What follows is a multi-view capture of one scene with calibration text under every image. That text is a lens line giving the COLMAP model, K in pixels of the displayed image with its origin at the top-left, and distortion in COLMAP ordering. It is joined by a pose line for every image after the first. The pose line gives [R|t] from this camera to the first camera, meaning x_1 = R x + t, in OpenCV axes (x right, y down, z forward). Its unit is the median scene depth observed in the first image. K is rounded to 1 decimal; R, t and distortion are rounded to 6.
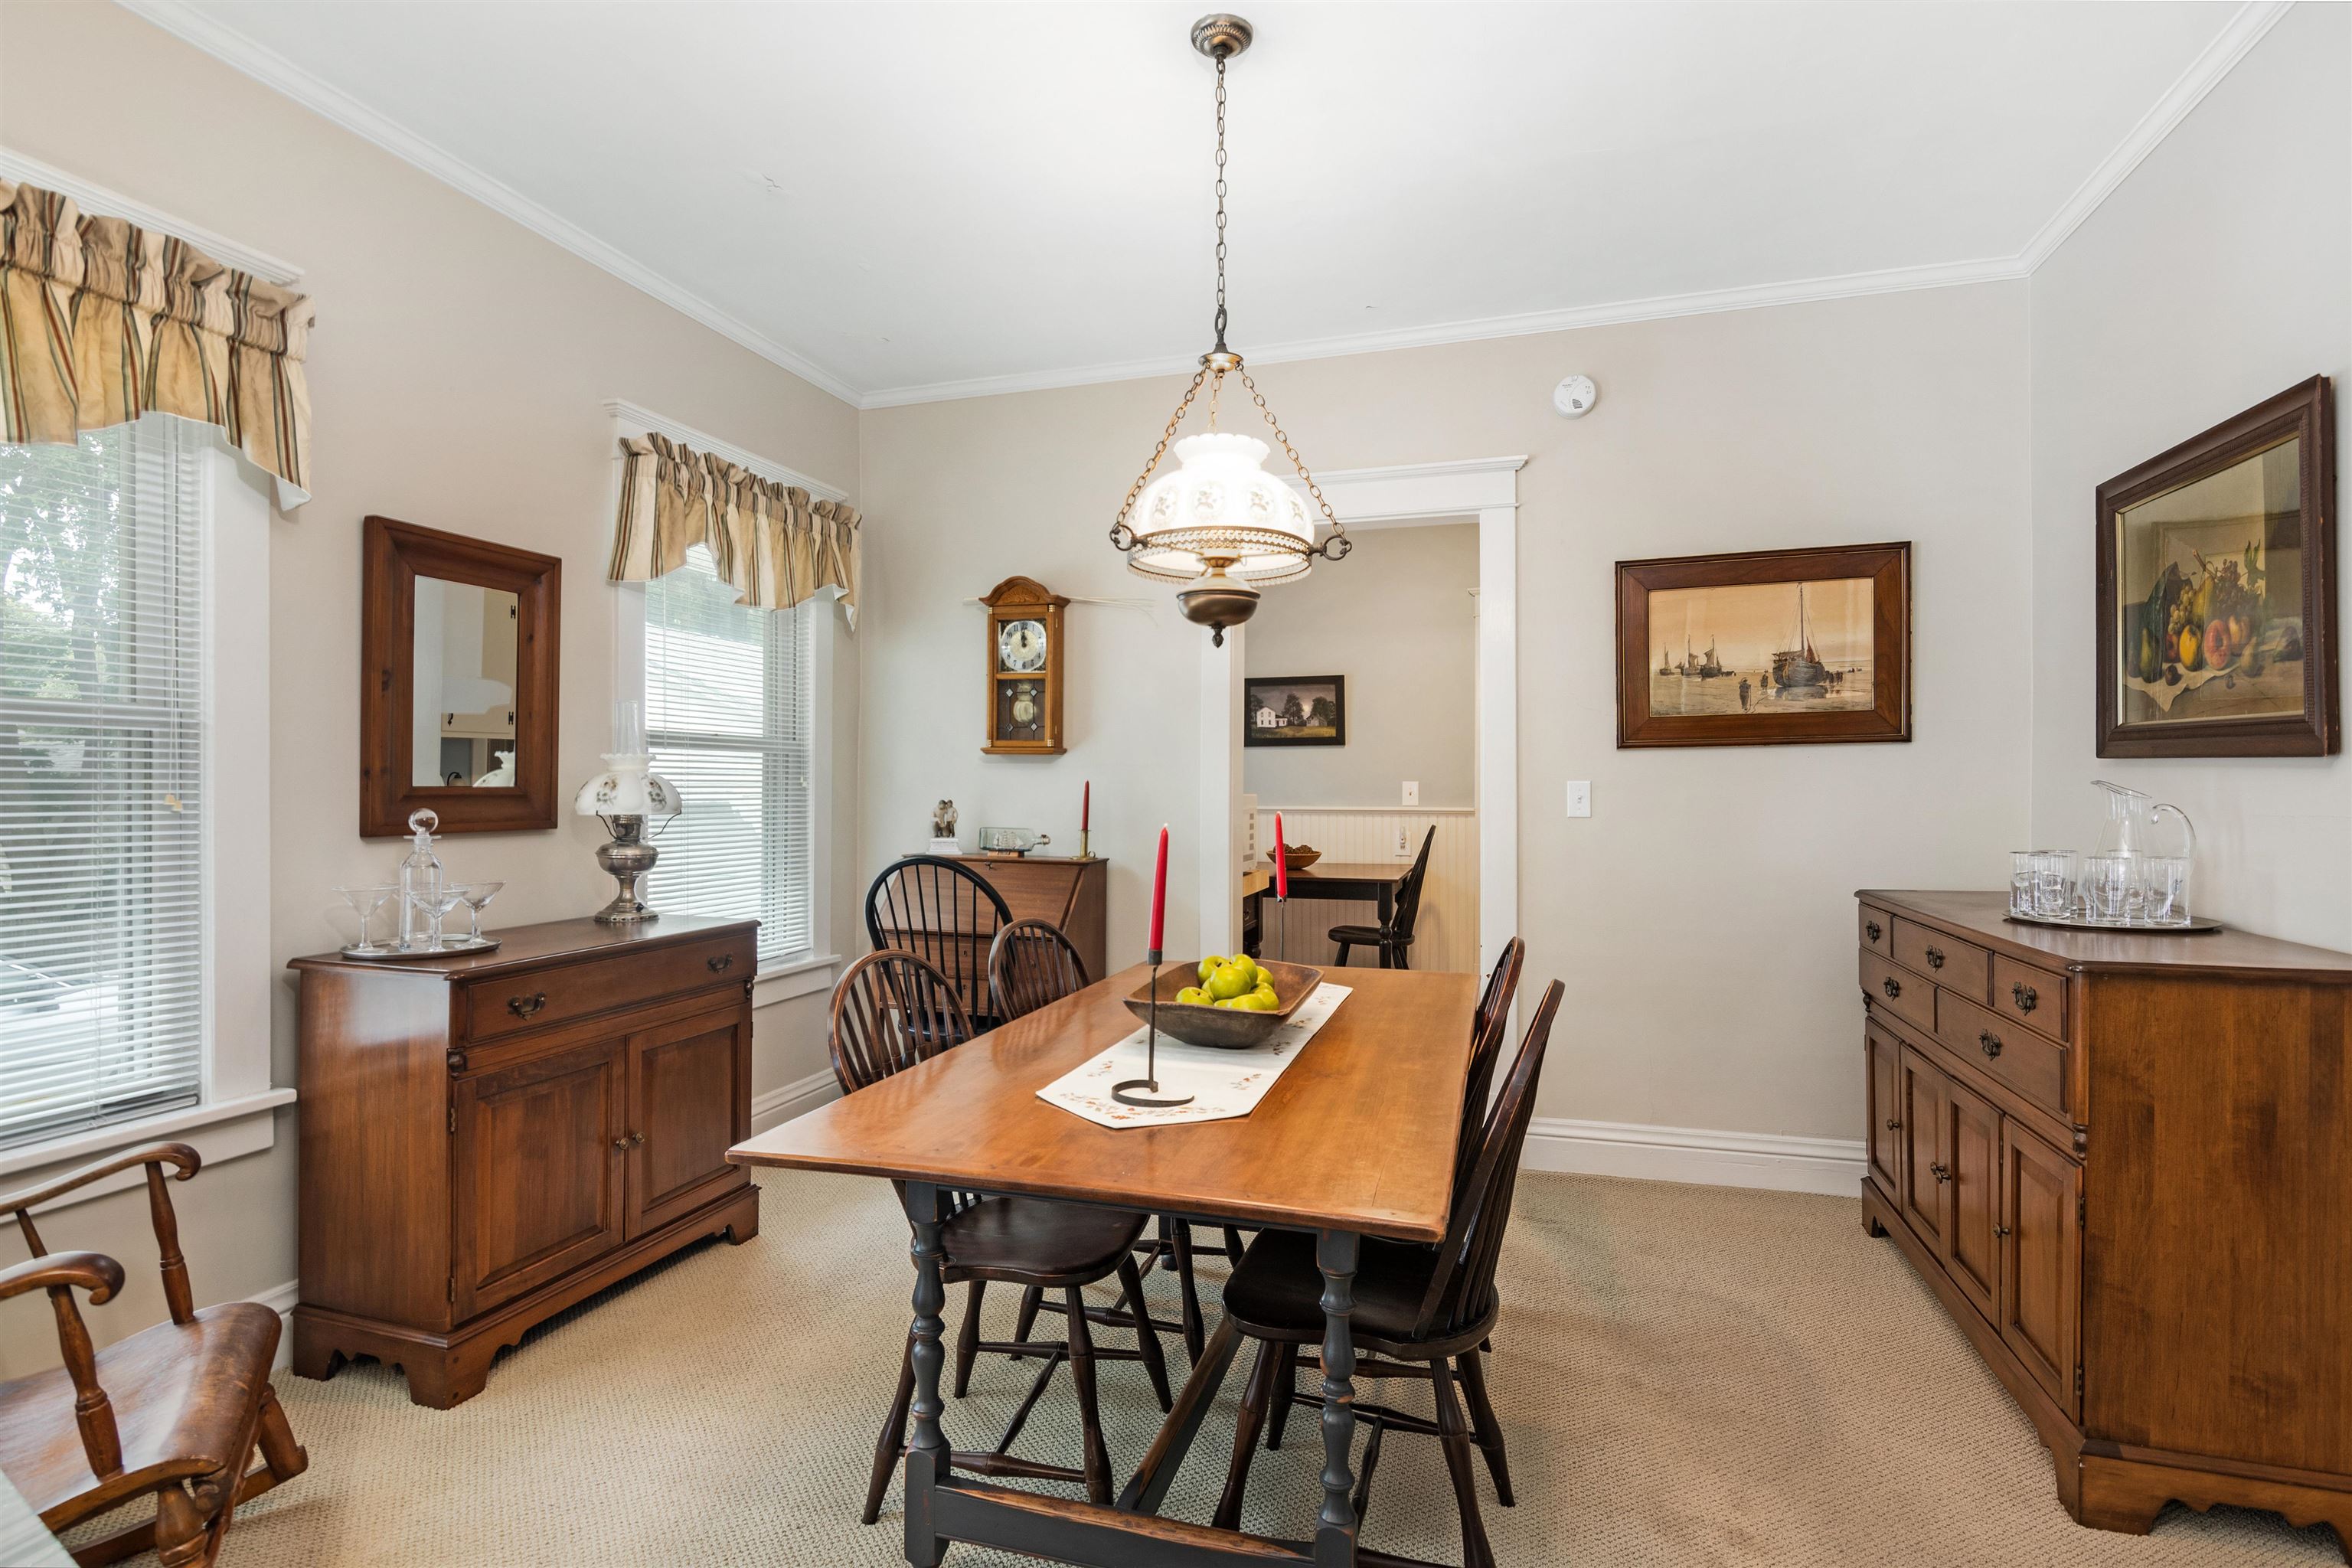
lens RADIAL K [[1146.9, 0, 1176.0], [0, 1146.9, 784.0], [0, 0, 1]] dist [-0.009589, -0.000464]
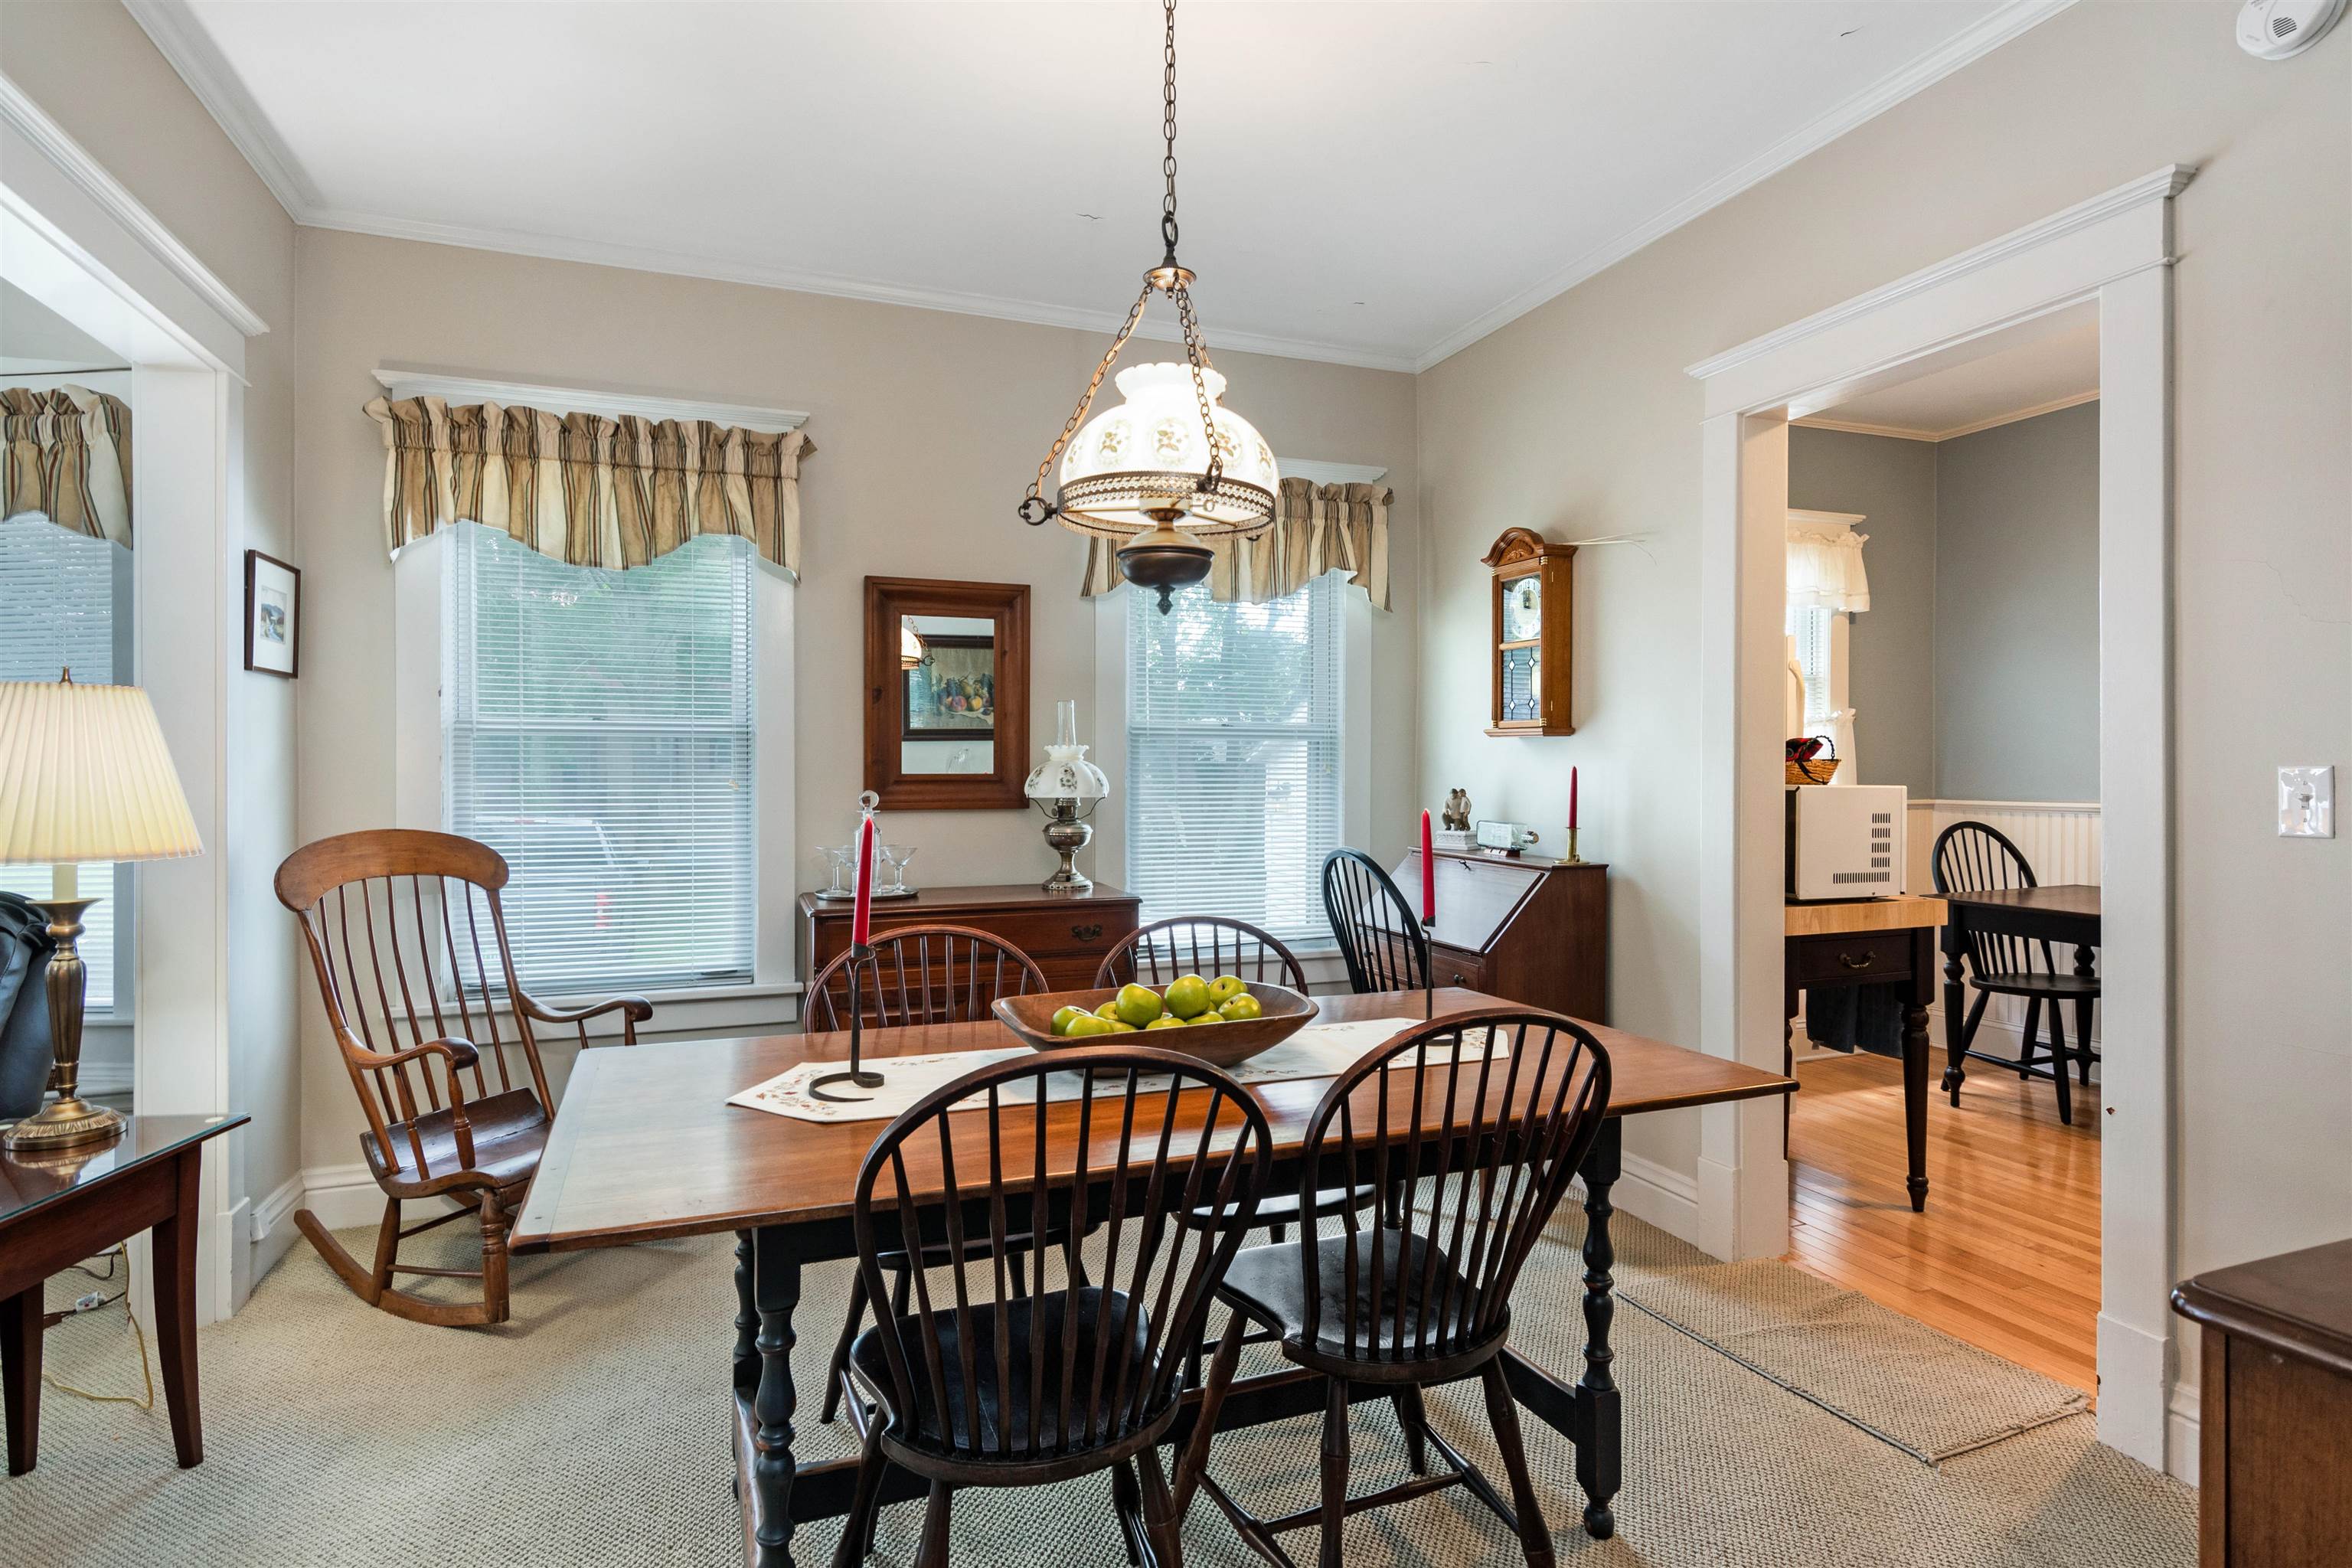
lens RADIAL K [[1182.7, 0, 1163.9], [0, 1182.7, 770.3], [0, 0, 1]] dist [-0.004975, 0.000249]
pose [[0.614312, 0.004024, -0.789053, 0.629688], [-0.001411, 0.999991, 0.004002, -0.007699], [0.789062, -0.001345, 0.614313, 0.404842]]
